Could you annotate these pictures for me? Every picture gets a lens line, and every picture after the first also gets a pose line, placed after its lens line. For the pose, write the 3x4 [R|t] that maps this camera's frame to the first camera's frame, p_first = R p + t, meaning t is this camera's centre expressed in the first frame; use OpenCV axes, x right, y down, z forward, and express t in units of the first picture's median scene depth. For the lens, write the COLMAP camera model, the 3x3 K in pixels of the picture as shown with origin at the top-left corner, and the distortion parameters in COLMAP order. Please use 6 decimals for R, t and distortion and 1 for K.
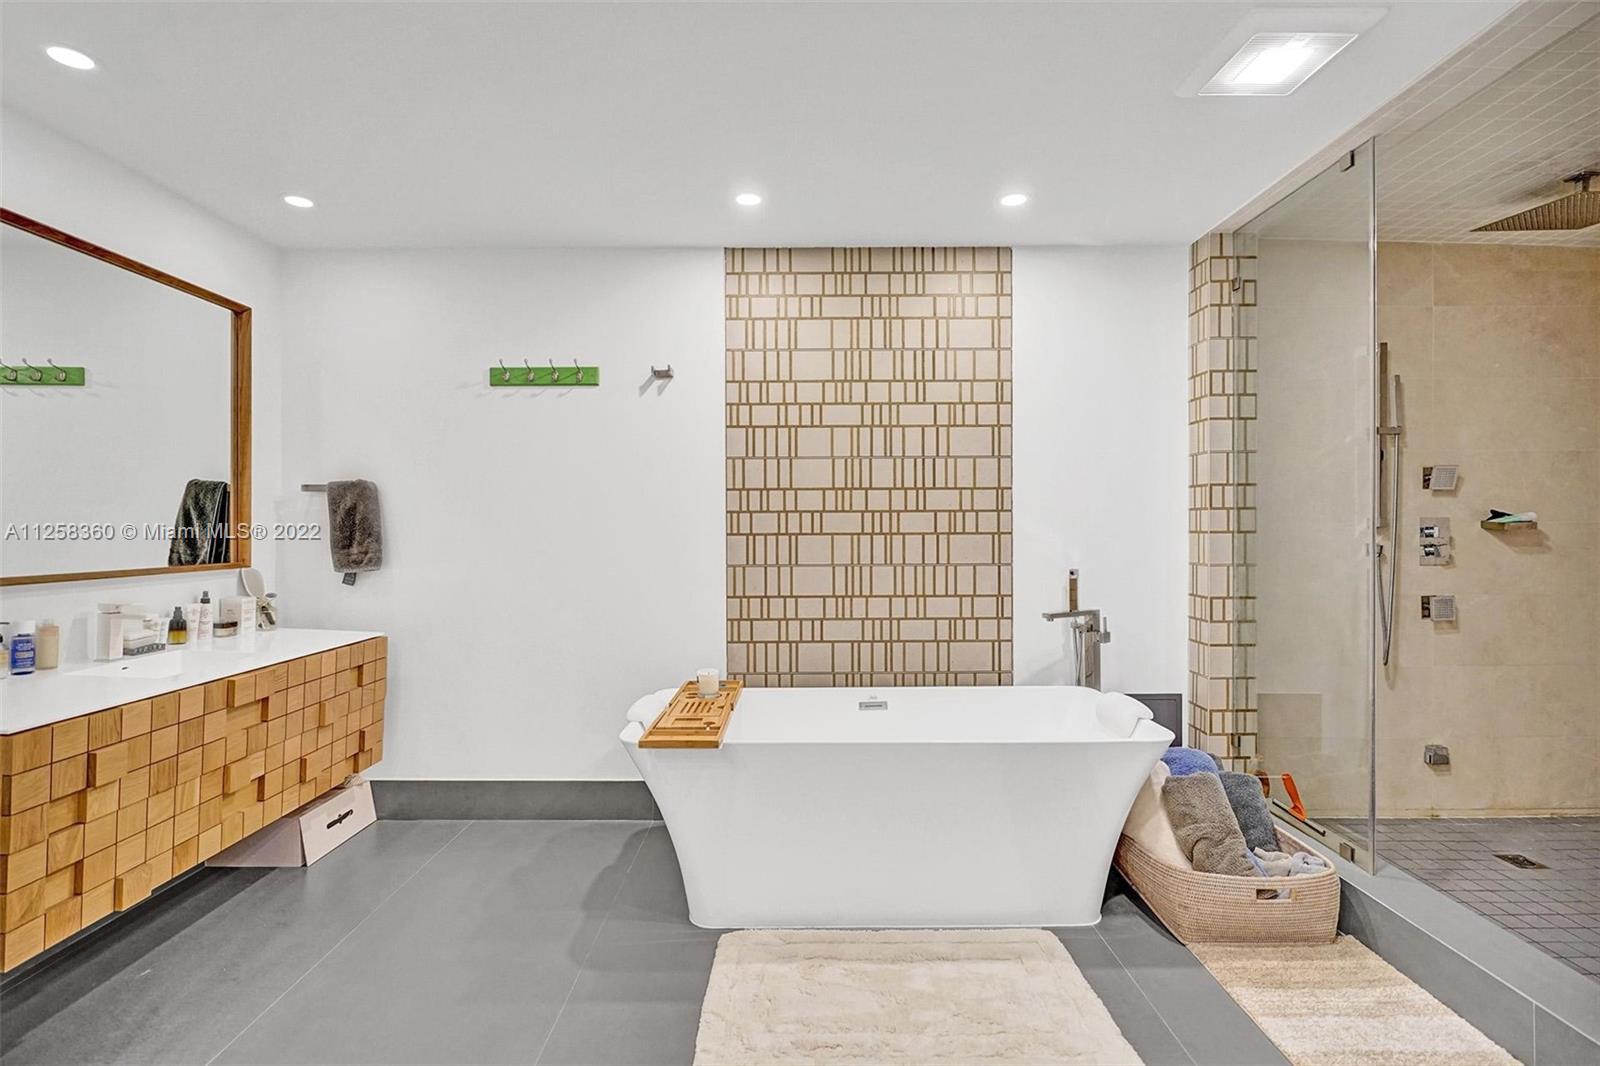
lens RADIAL K [[738.6, 0, 819.4], [0, 738.6, 526.4], [0, 0, 1]] dist [-0.000842, 0.000343]
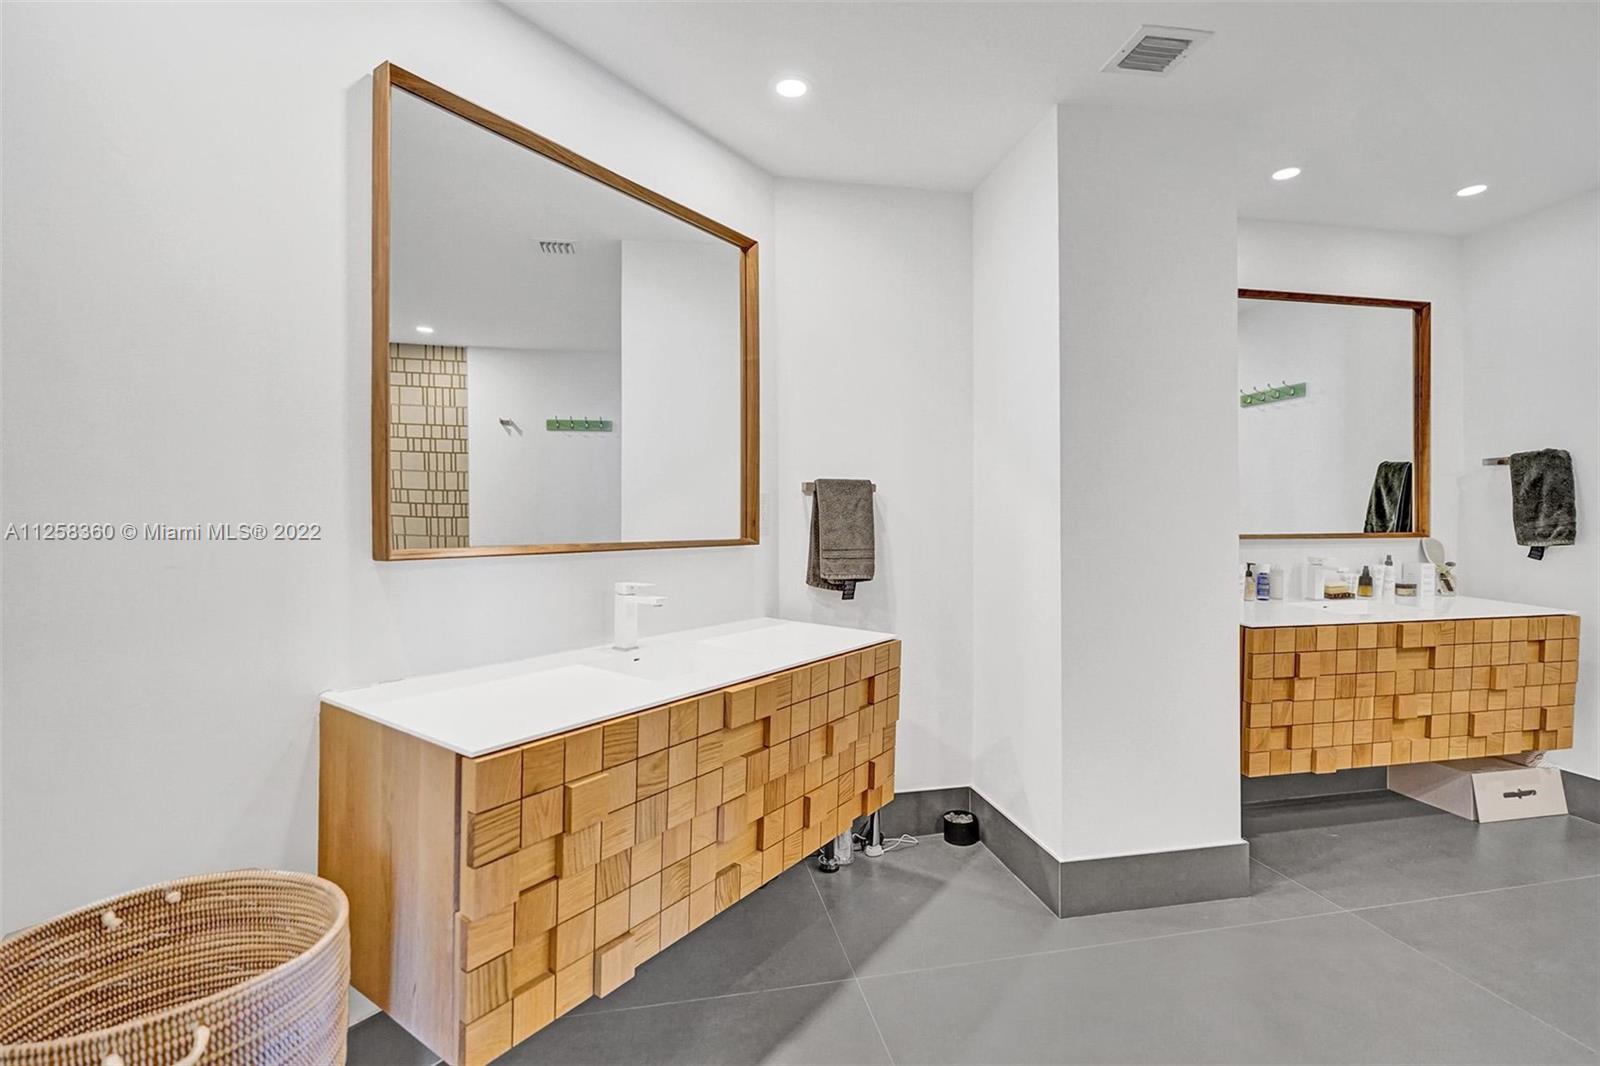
lens RADIAL K [[747.4, 0, 800.9], [0, 747.4, 524.2], [0, 0, 1]] dist [-0.002504, 0.000147]
pose [[0.175843, 0.008266, -0.984383, 0.155935], [0.002129, 0.999959, 0.008777, 0.023422], [0.984416, -0.003639, 0.175819, -0.117770]]
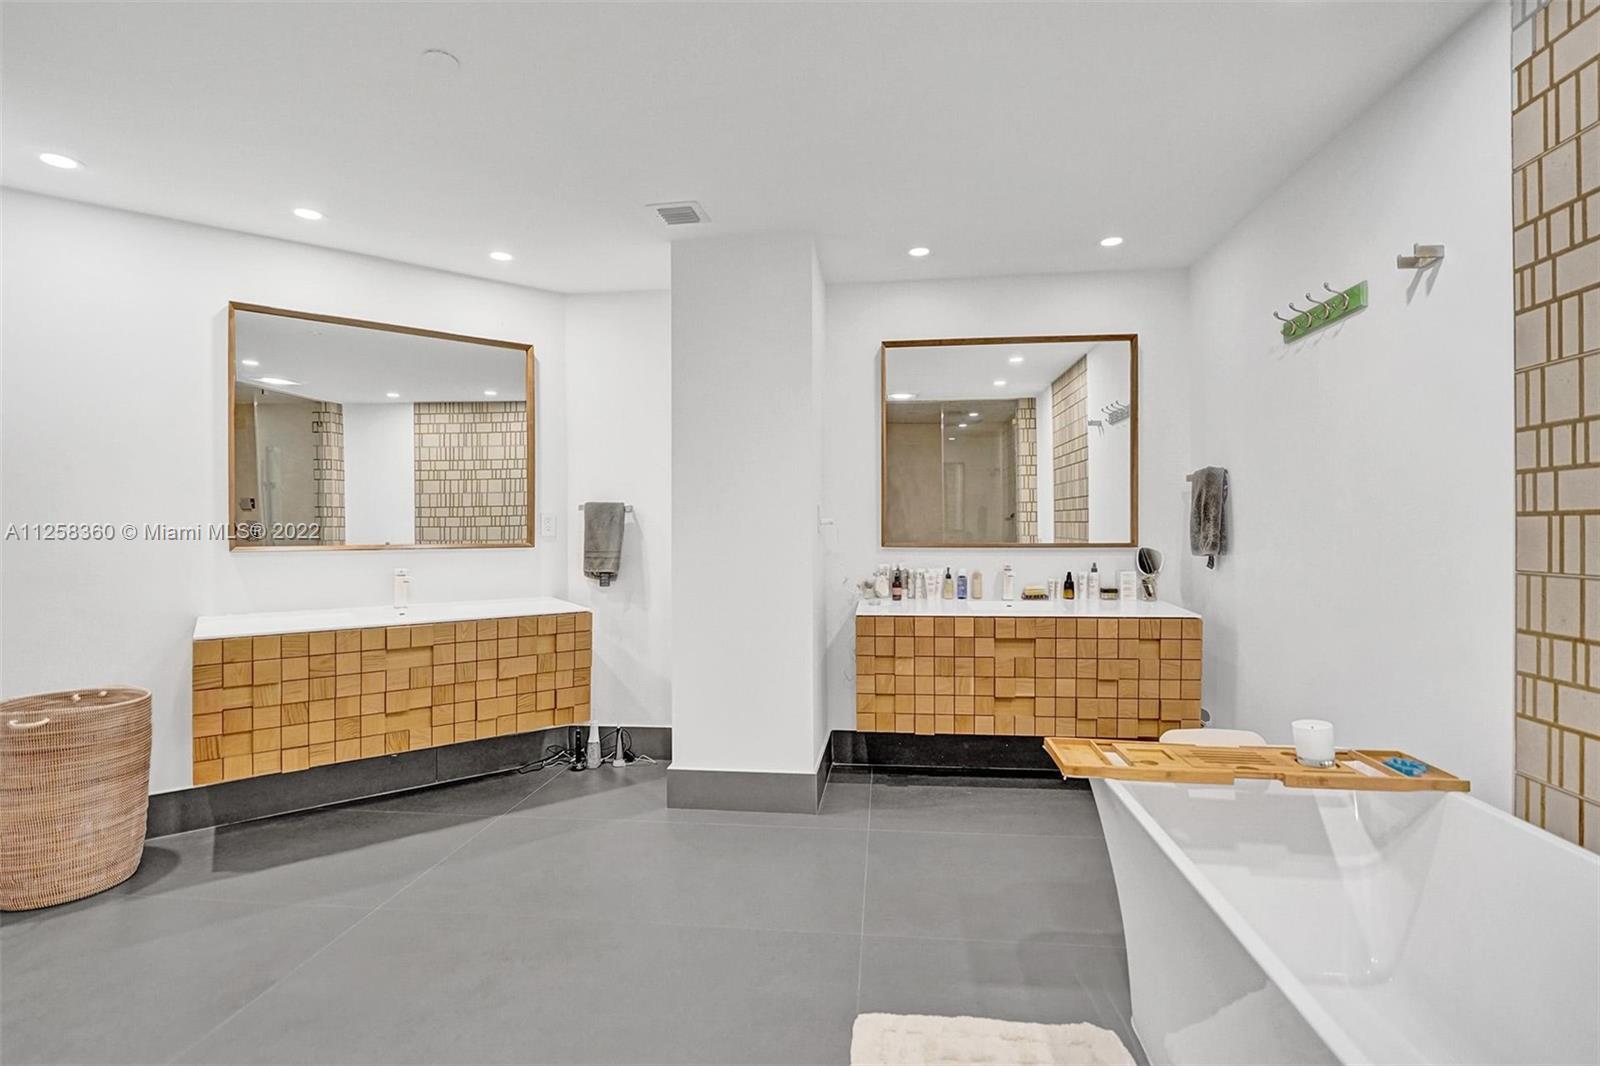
lens RADIAL K [[719.3, 0, 767.2], [0, 719.3, 529.2], [0, 0, 1]] dist [-0.000817, -0.000067]
pose [[-0.135758, 0.004811, -0.990730, 0.468366], [0.003035, 0.999986, 0.004440, 0.017947], [0.990737, -0.002404, -0.135770, 0.532928]]
